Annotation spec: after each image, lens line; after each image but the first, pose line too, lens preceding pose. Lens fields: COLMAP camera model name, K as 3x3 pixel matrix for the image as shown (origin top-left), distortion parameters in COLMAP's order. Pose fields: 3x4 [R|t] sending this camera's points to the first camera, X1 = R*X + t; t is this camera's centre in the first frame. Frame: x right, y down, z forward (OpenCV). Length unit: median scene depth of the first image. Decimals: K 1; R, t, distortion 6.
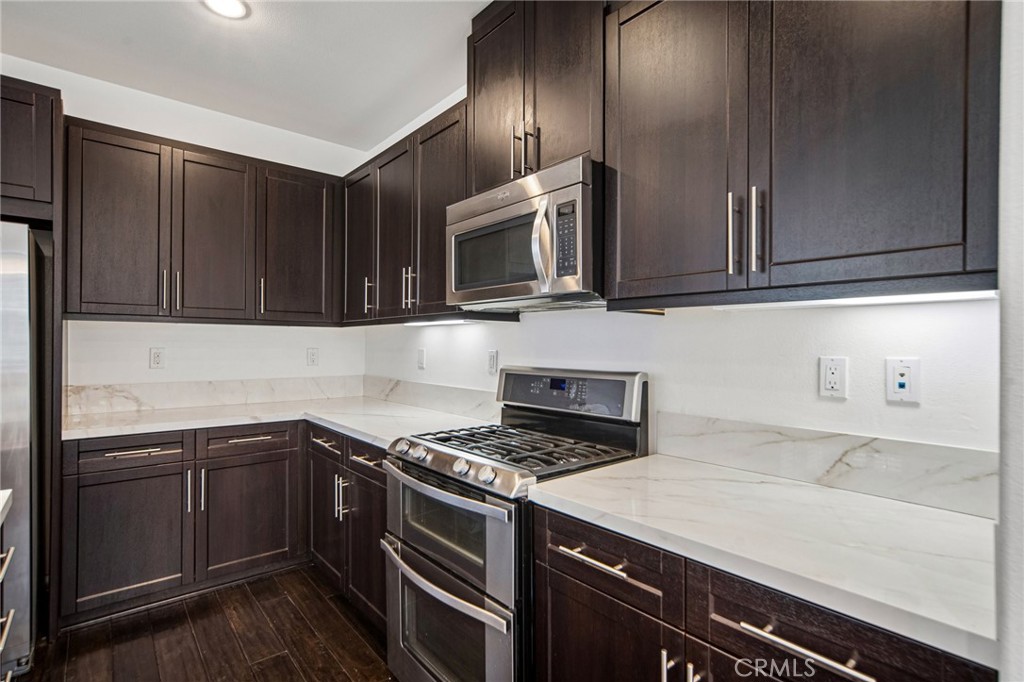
lens RADIAL K [[496.2, 0, 509.5], [0, 496.2, 341.5], [0, 0, 1]] dist [-0.006510, 0.001566]
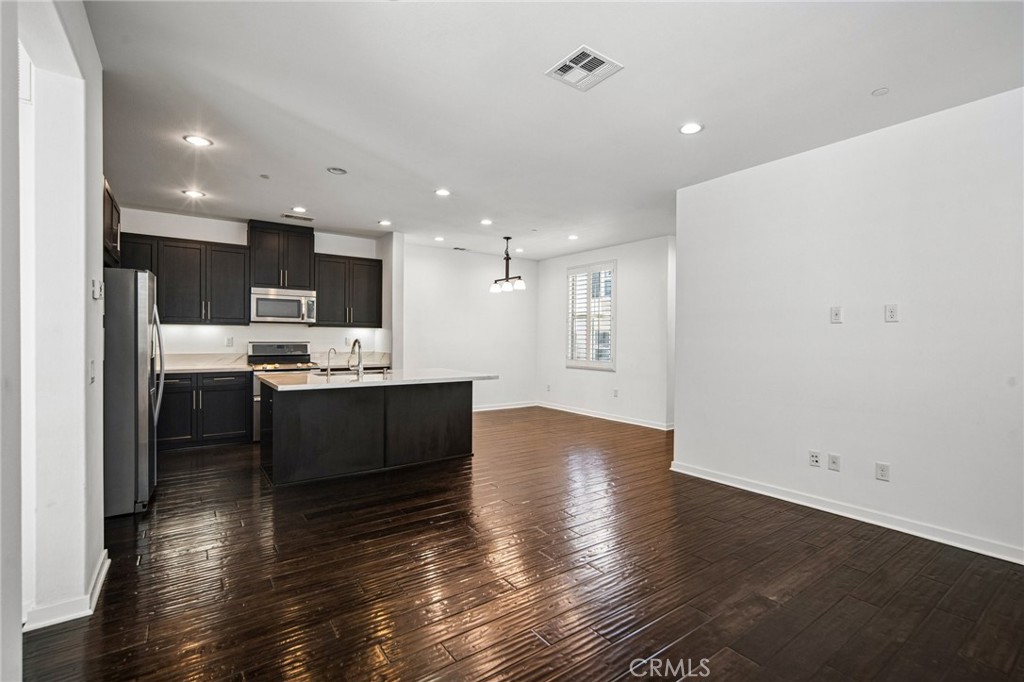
lens RADIAL K [[452.9, 0, 502.8], [0, 452.9, 337.7], [0, 0, 1]] dist [-0.002534, 0.001758]
pose [[0.102960, -0.000274, 0.994685, -2.747060], [-0.008317, 0.999965, 0.001137, 0.008794], [-0.994651, -0.008390, 0.102954, -0.778536]]
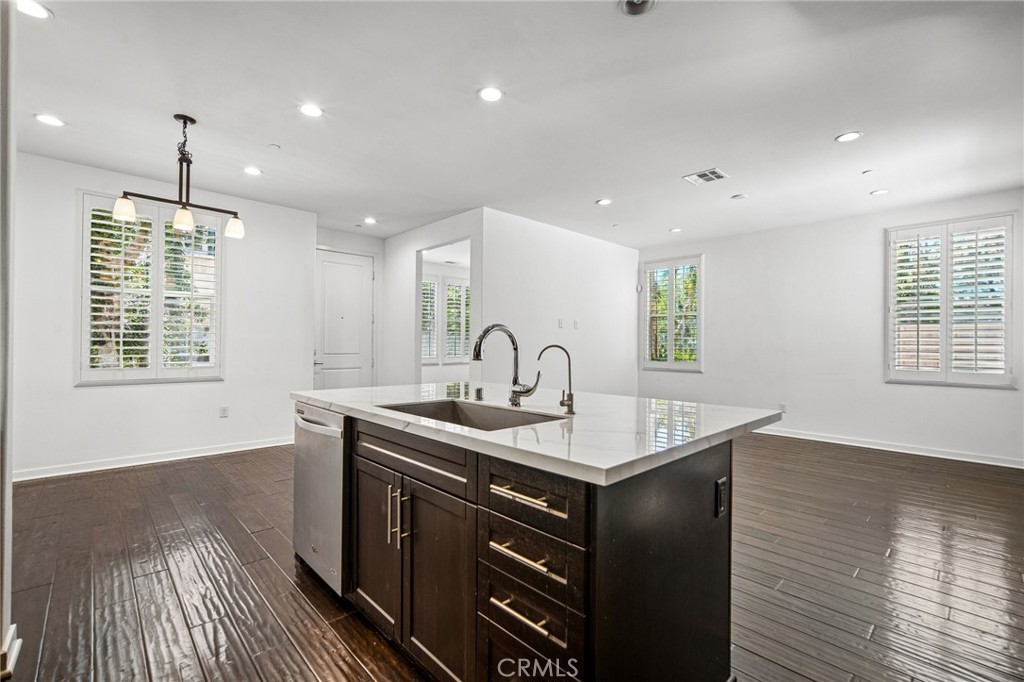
lens RADIAL K [[452.9, 0, 511.4], [0, 452.9, 341.0], [0, 0, 1]] dist [-0.002534, 0.001758]
pose [[-0.998363, -0.011539, -0.056024, -0.526578], [-0.010944, 0.999881, -0.010909, 0.070698], [0.056143, -0.010278, -0.998370, 1.170183]]
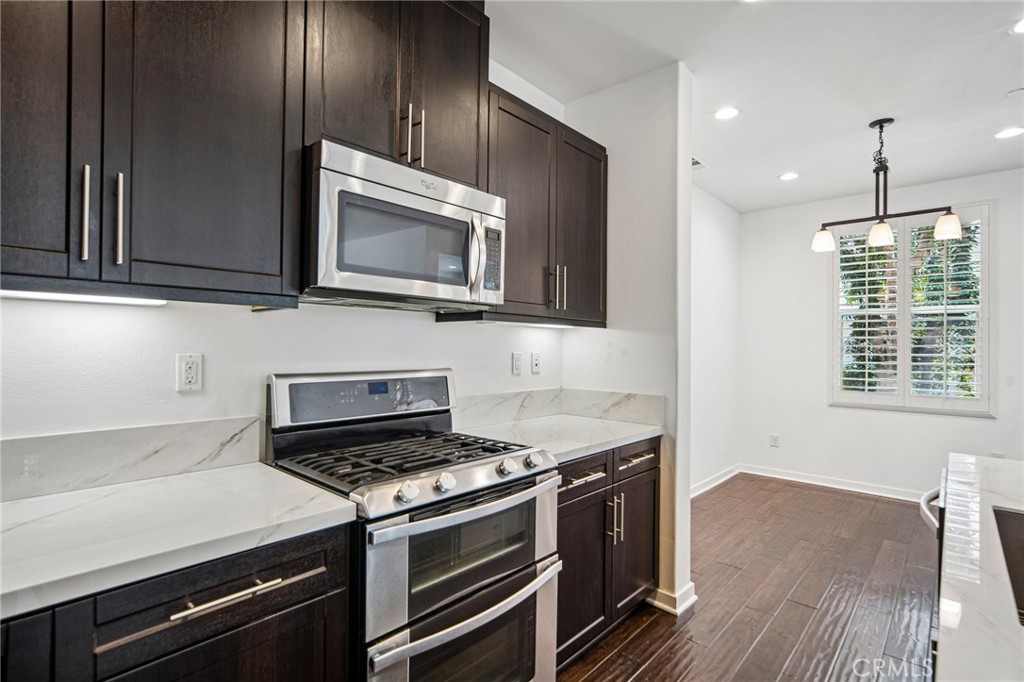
lens RADIAL K [[496.2, 0, 509.2], [0, 496.2, 342.2], [0, 0, 1]] dist [-0.006510, 0.001566]
pose [[-0.124007, 0.001623, 0.992280, -0.857362], [-0.014151, 0.999894, -0.003404, -0.000915], [-0.992180, -0.014464, -0.123971, 0.873946]]
